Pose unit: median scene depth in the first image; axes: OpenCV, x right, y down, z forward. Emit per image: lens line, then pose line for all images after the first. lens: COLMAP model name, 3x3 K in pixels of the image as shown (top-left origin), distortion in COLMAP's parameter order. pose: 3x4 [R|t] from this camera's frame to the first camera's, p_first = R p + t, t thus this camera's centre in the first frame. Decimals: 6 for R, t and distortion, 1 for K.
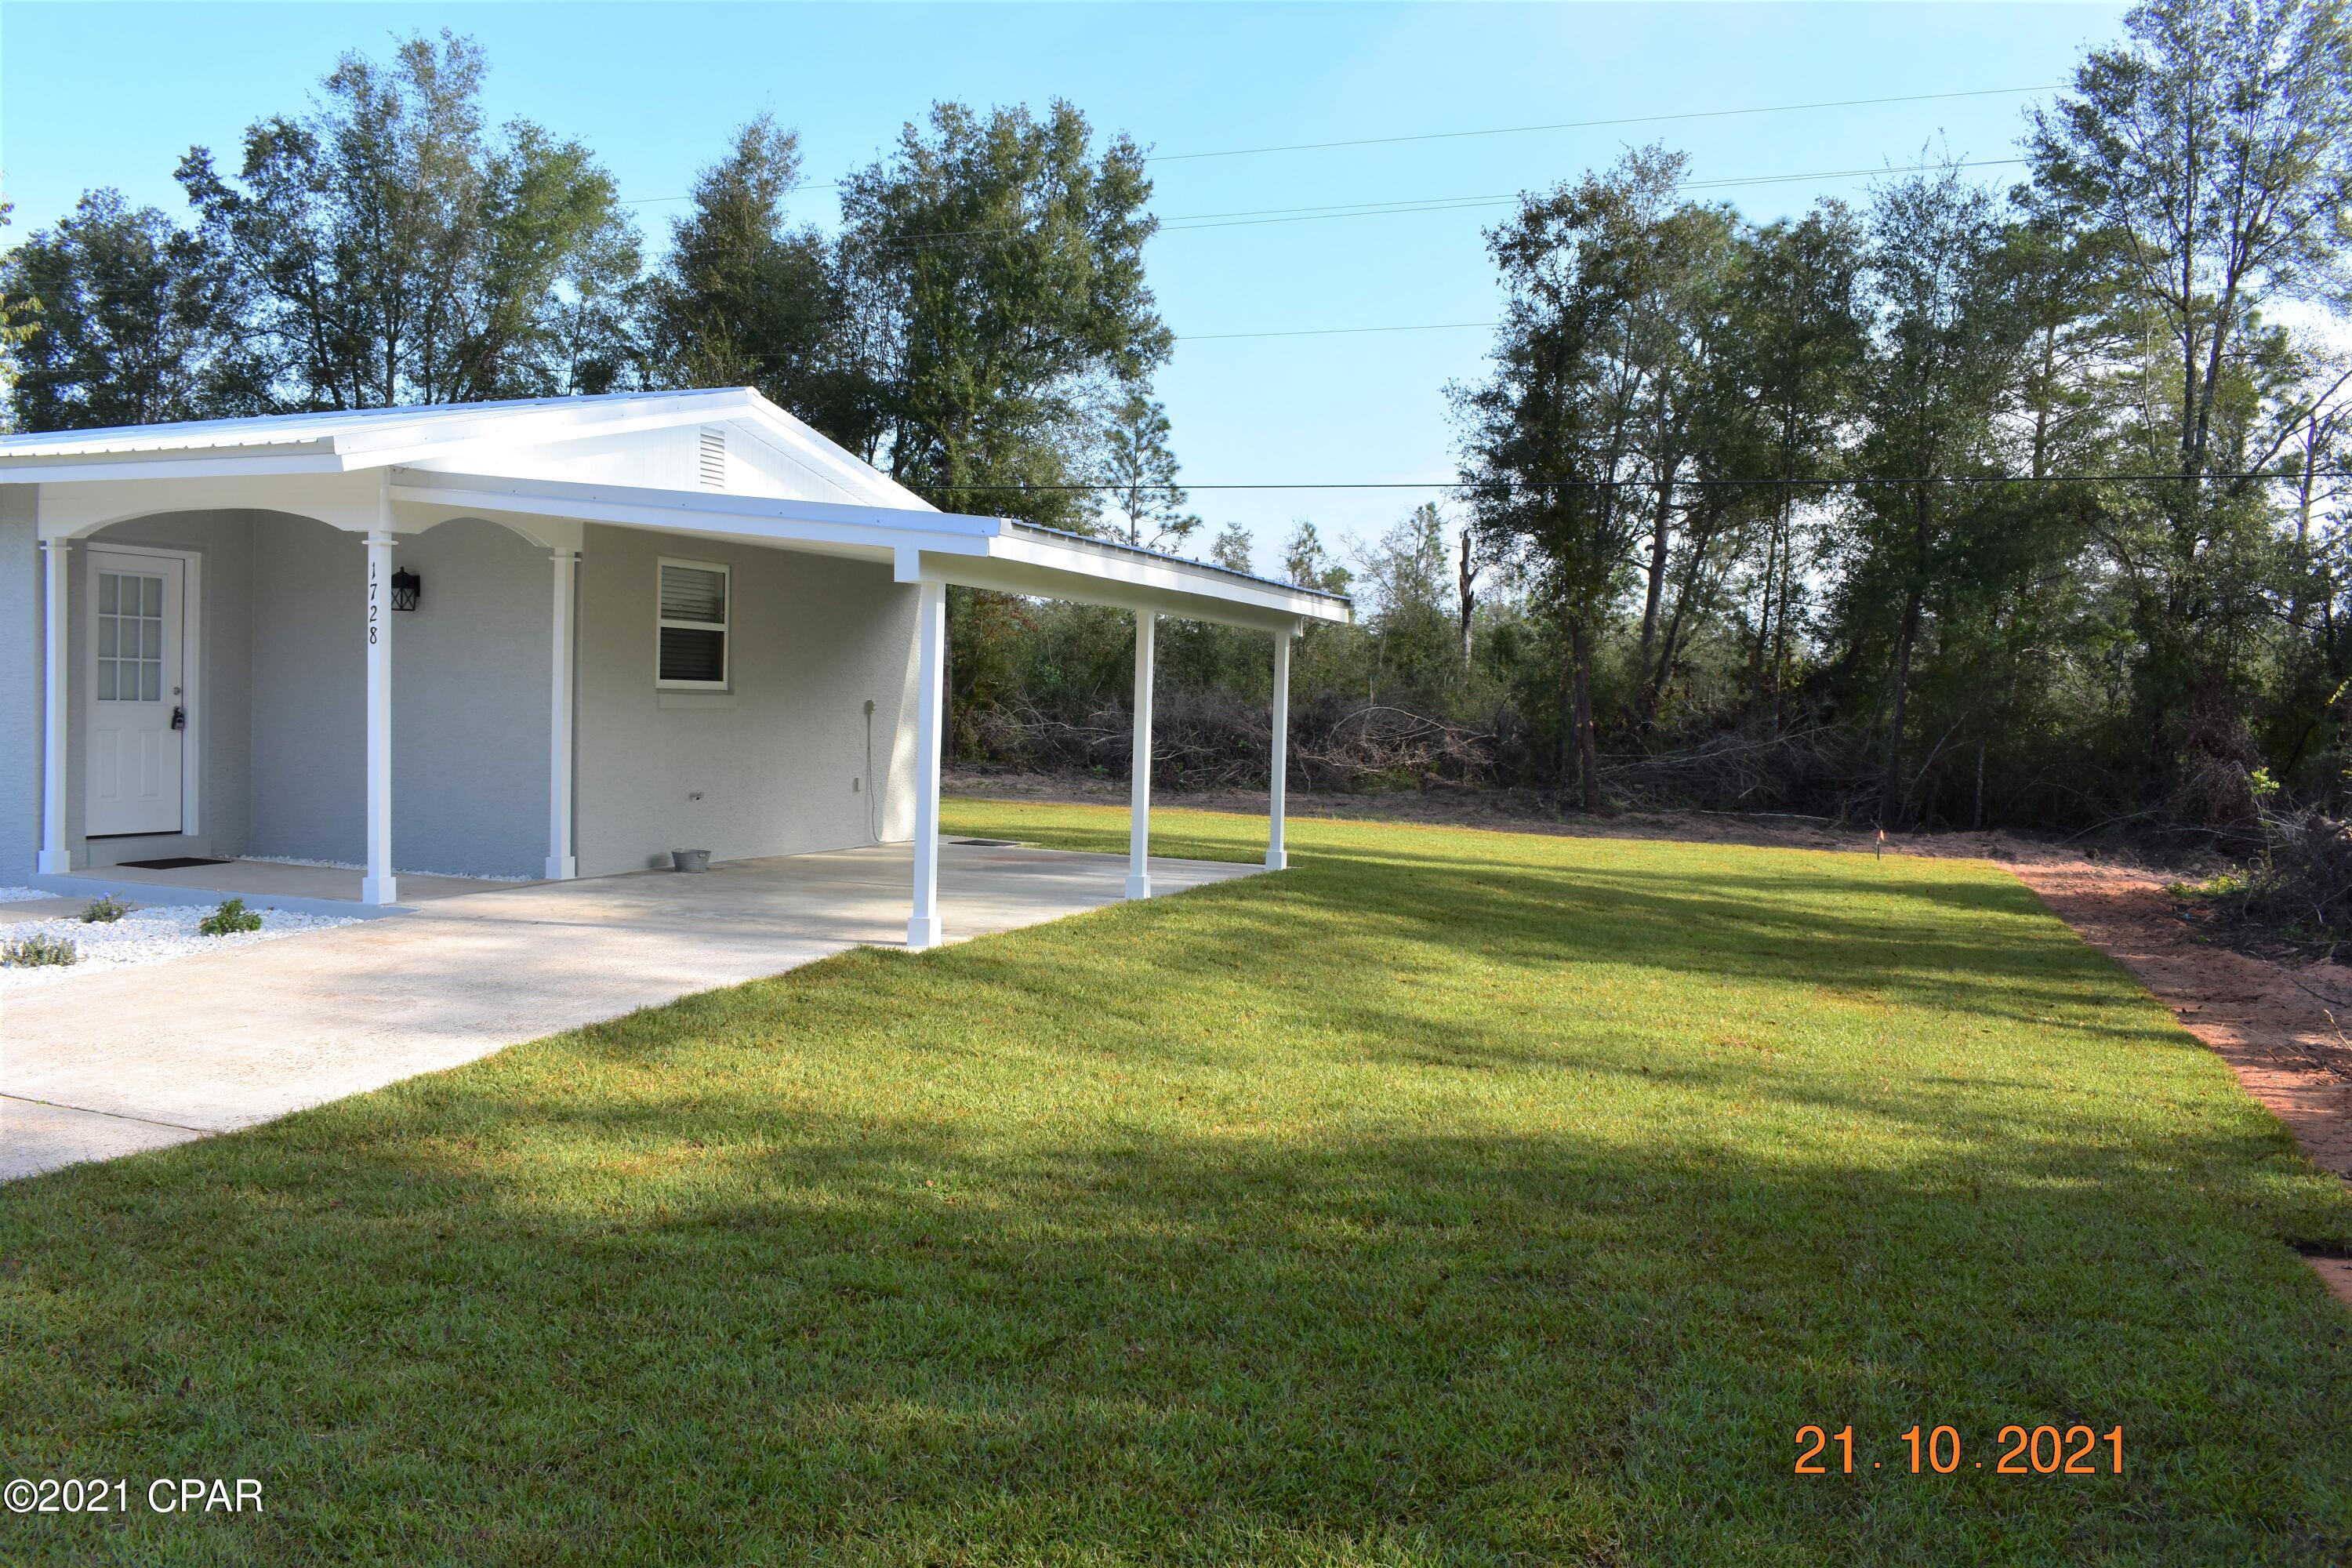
lens RADIAL K [[1837.8, 0, 1173.9], [0, 1837.8, 806.6], [0, 0, 1]] dist [-0.089856, 0.006942]
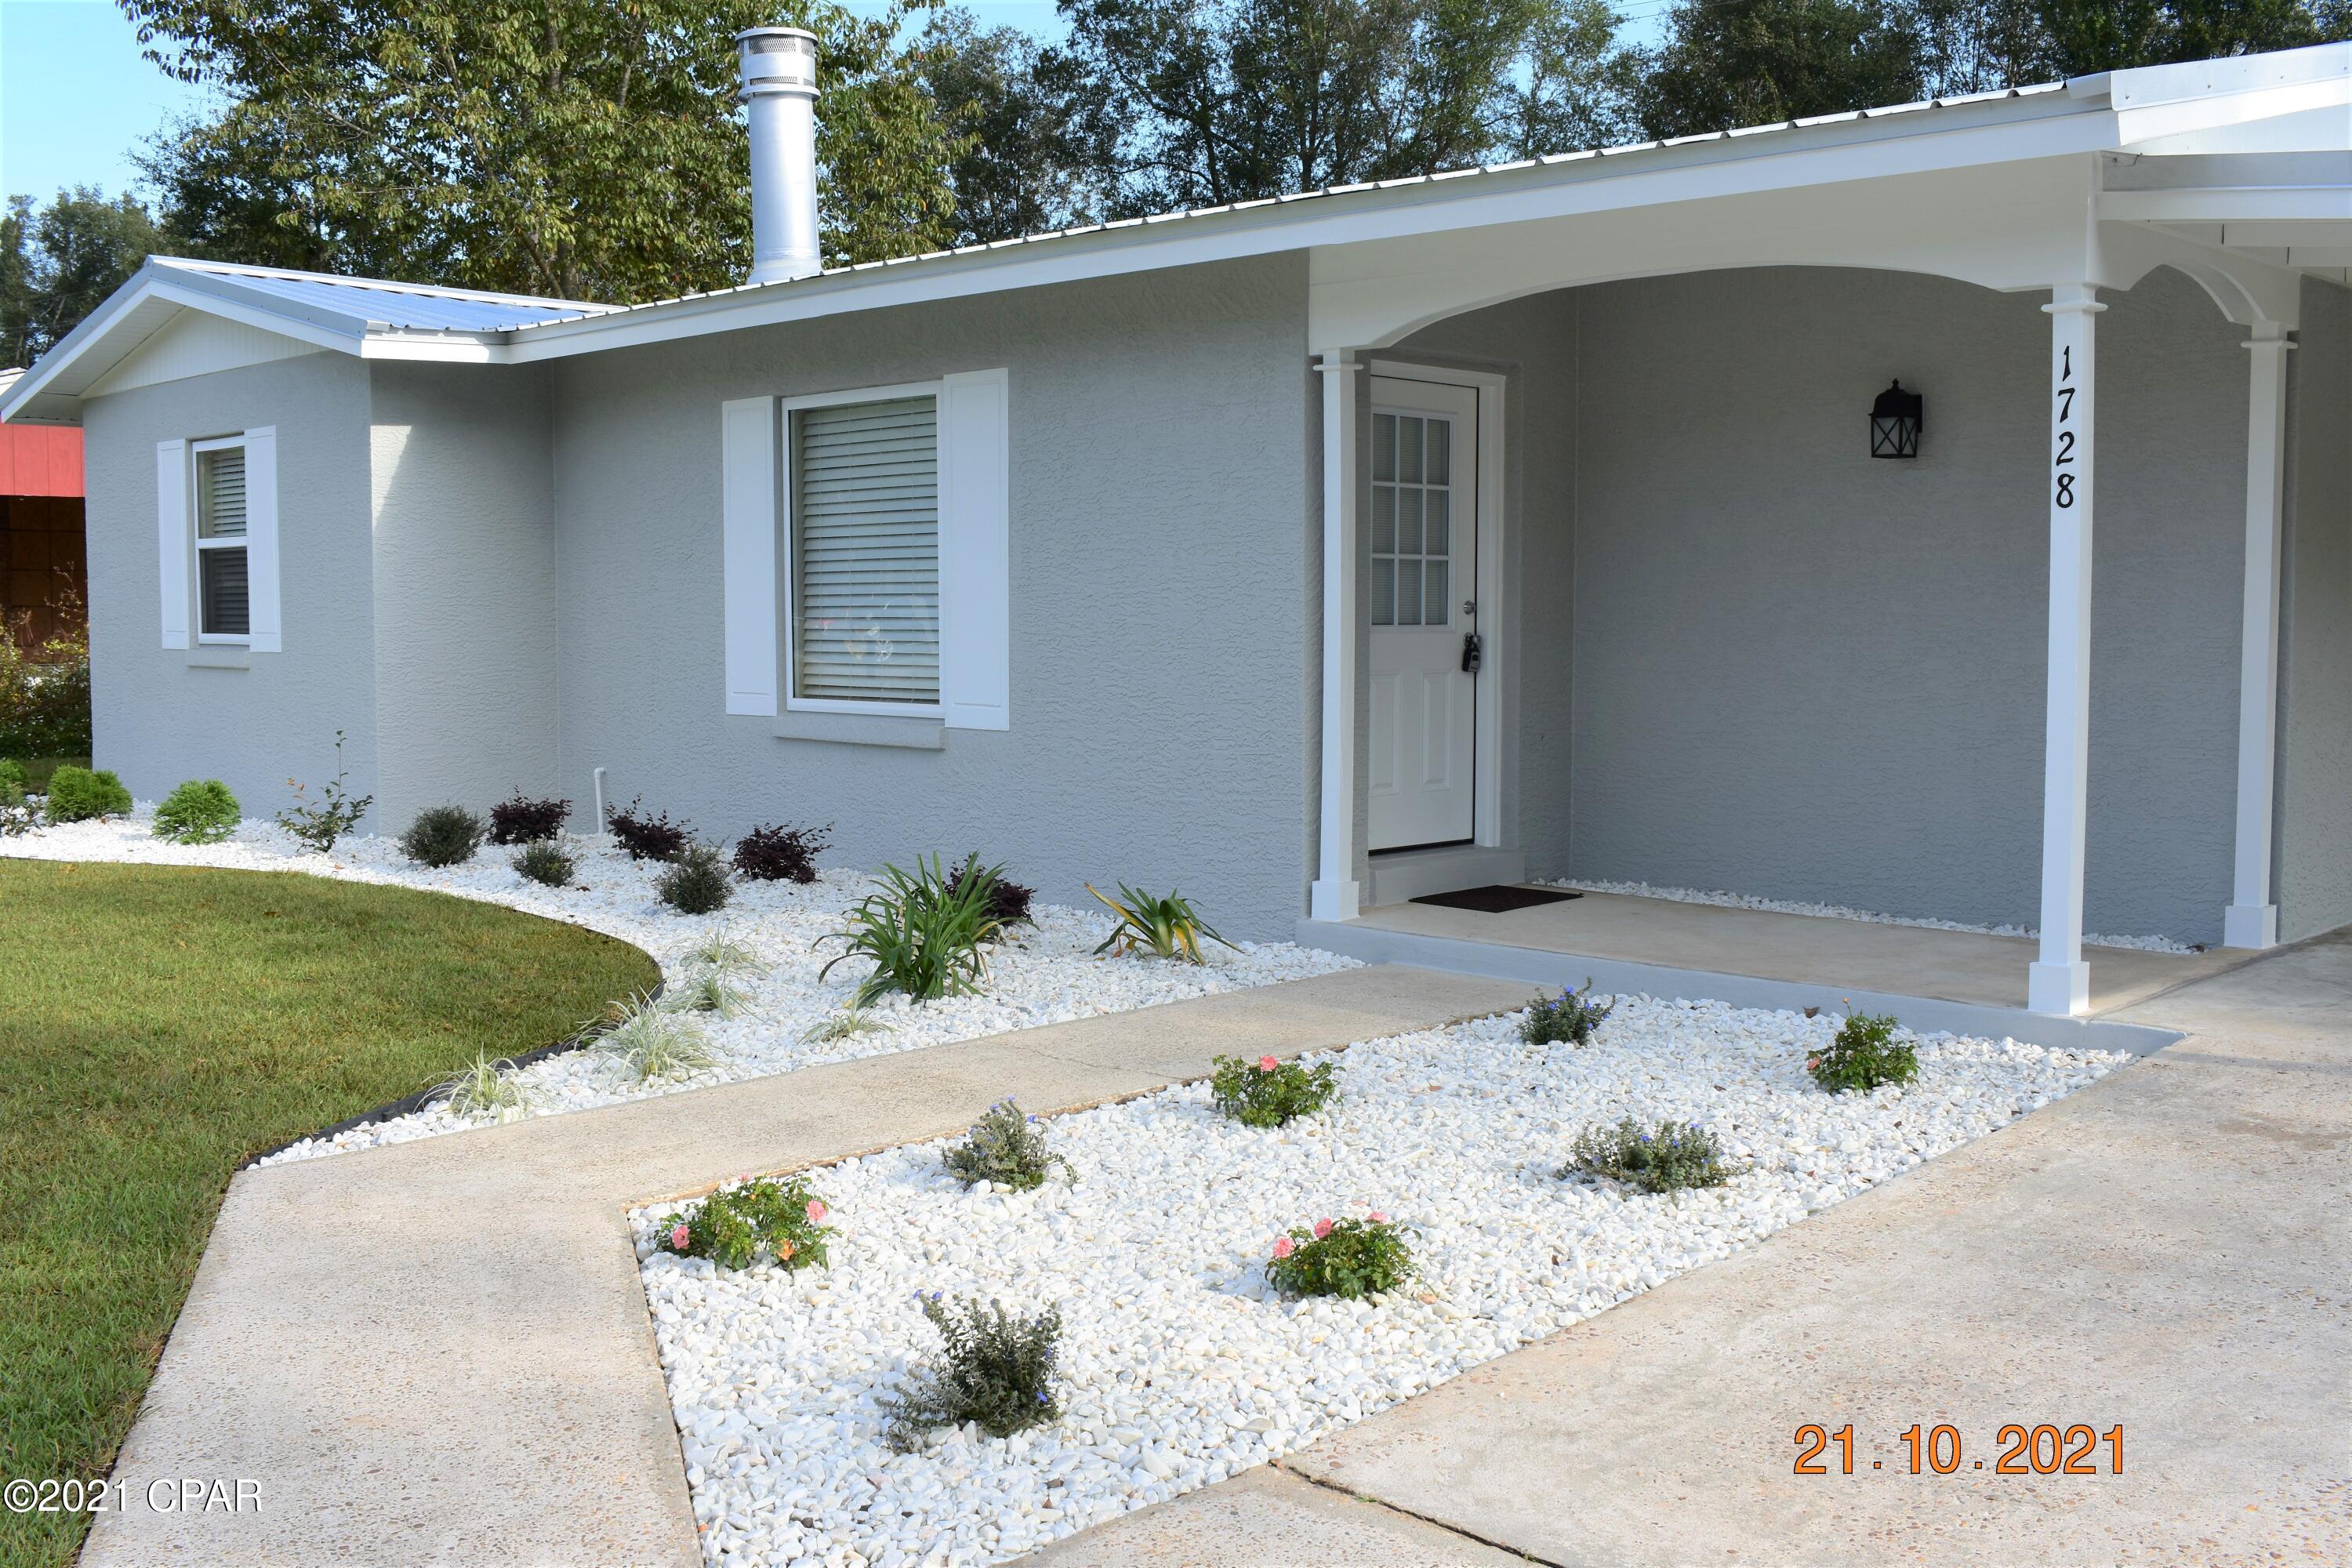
lens RADIAL K [[2207.4, 0, 1175.8], [0, 2207.4, 786.6], [0, 0, 1]] dist [-0.077869, 0.000000]
pose [[0.920873, 0.007180, -0.389796, -0.110976], [0.001934, 0.999734, 0.022984, -0.006690], [0.389857, -0.021919, 0.920615, 0.085753]]
